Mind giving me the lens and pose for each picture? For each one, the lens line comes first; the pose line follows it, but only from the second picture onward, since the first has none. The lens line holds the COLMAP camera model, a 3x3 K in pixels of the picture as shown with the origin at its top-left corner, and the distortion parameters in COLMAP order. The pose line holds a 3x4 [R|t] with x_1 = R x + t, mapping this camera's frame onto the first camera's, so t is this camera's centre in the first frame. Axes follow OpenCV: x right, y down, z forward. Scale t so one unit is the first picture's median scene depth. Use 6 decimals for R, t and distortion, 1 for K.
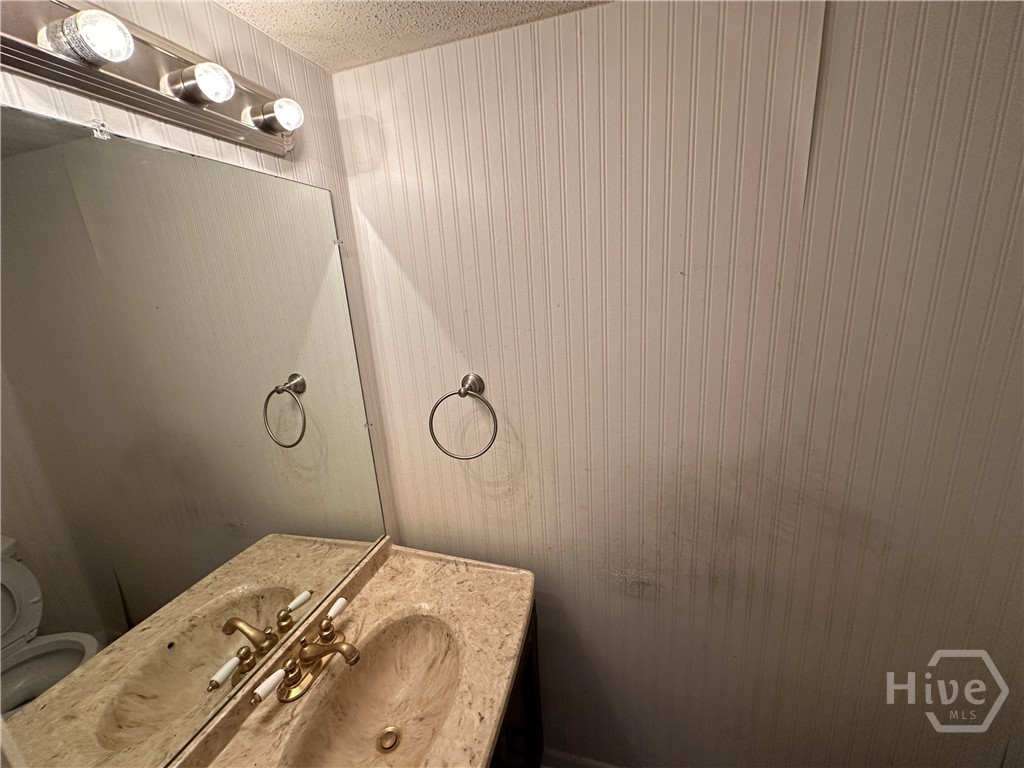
lens RADIAL K [[405.3, 0, 513.3], [0, 405.3, 383.9], [0, 0, 1]] dist [-0.004799, 0.000834]
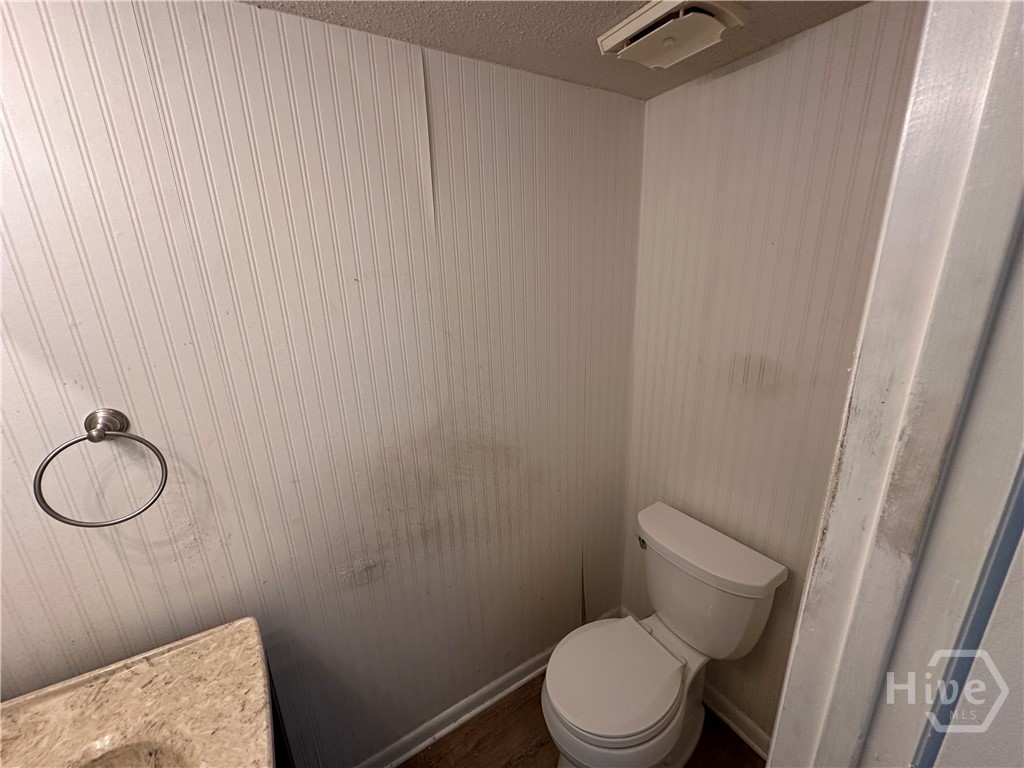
lens RADIAL K [[405.3, 0, 511.6], [0, 405.3, 383.8], [0, 0, 1]] dist [-0.004799, 0.000834]
pose [[0.671507, -0.164085, 0.722602, -0.125694], [0.171304, 0.983134, 0.064054, 0.010216], [-0.720925, 0.080772, 0.688290, -0.049869]]
